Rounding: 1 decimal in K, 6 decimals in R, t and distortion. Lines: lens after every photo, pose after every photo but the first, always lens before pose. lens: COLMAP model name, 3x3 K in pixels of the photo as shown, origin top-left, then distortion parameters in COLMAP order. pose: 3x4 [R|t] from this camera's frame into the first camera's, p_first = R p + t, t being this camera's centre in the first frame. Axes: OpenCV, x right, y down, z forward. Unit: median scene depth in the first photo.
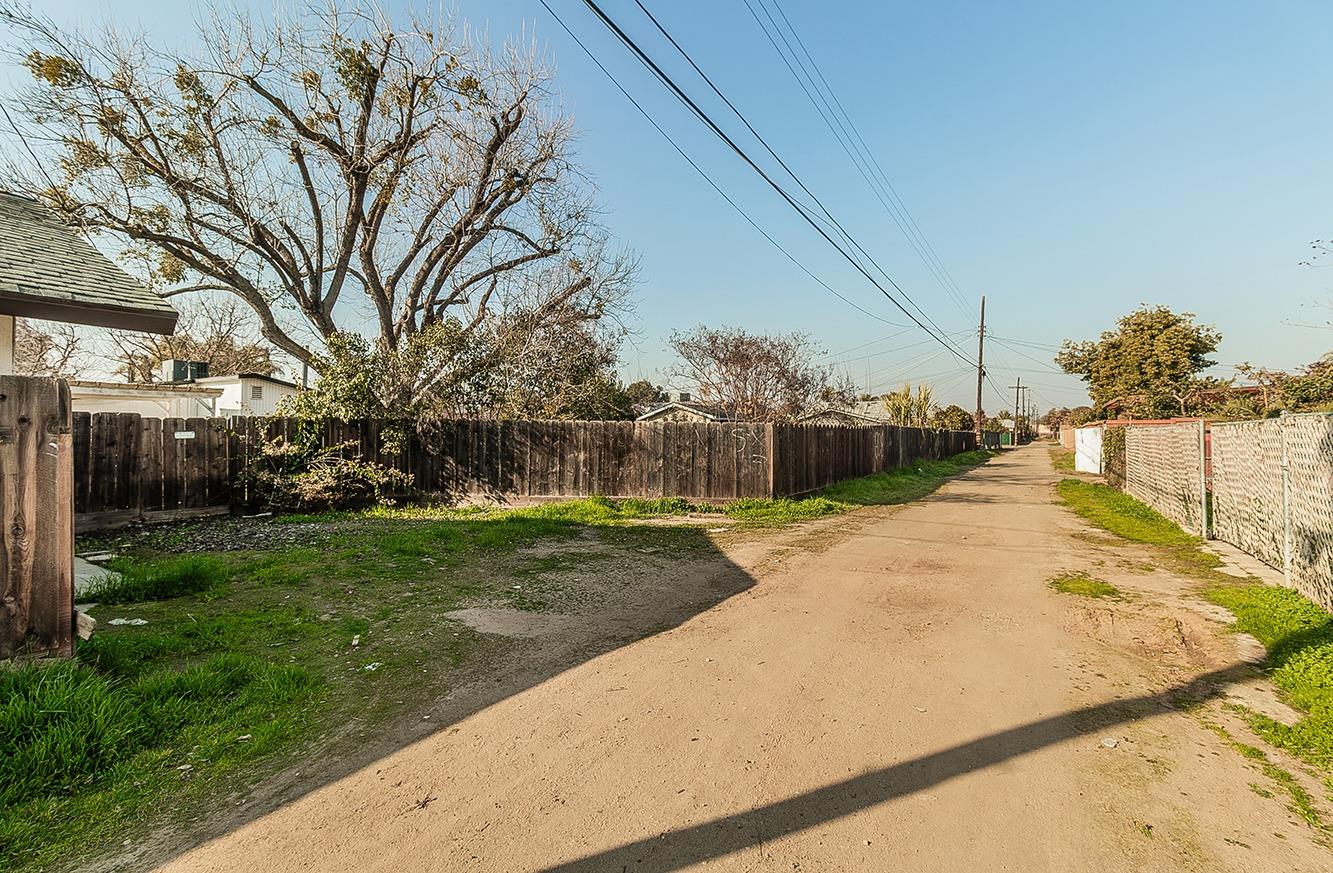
lens RADIAL K [[604.9, 0, 667.3], [0, 604.9, 434.4], [0, 0, 1]] dist [0.000920, 0.000632]
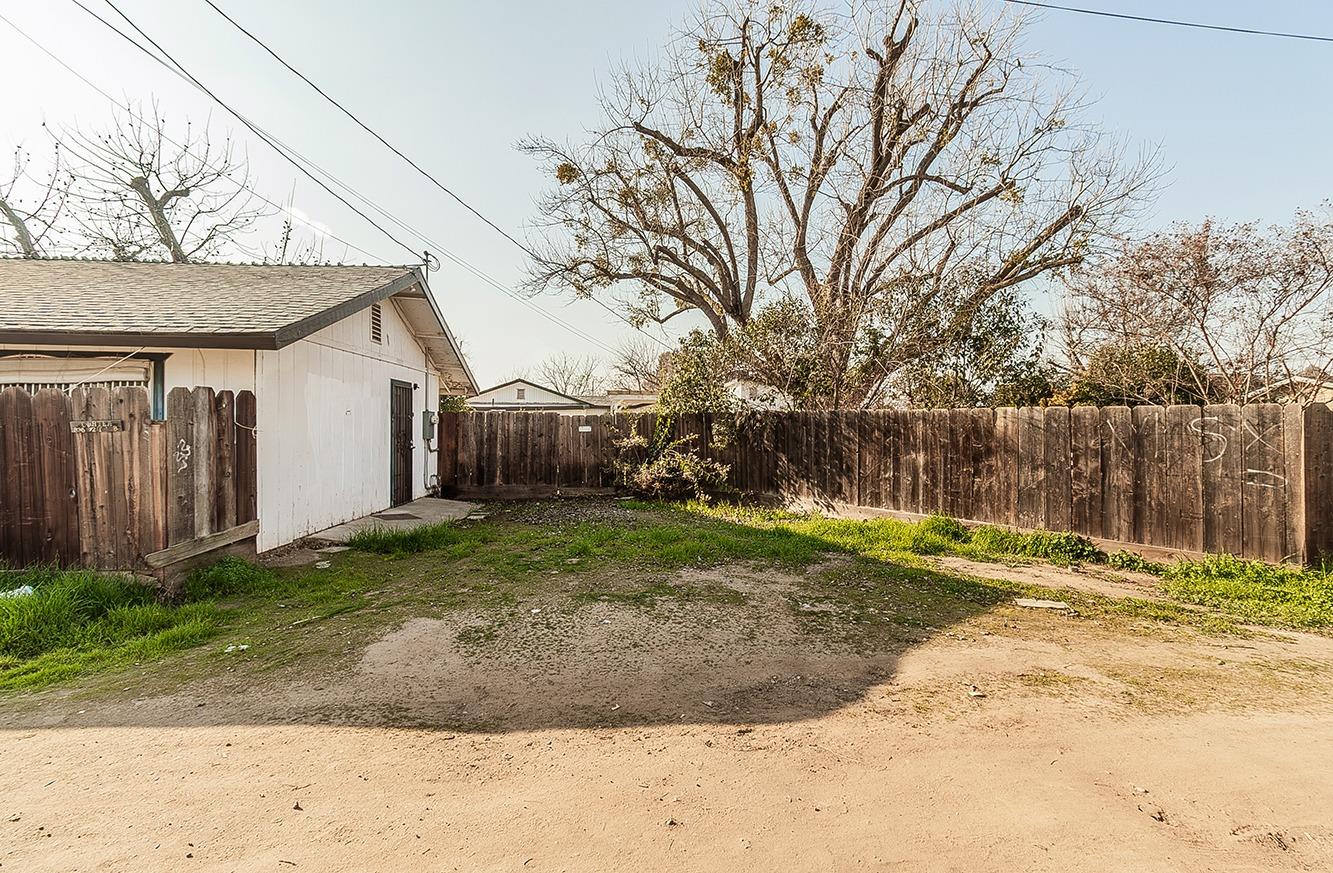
lens RADIAL K [[604.9, 0, 666.7], [0, 604.9, 433.1], [0, 0, 1]] dist [0.000920, 0.000632]
pose [[0.587206, 0.005421, -0.809420, 0.264966], [-0.002344, 0.999985, 0.004997, 0.002598], [0.809434, -0.001037, 0.587210, 0.331808]]
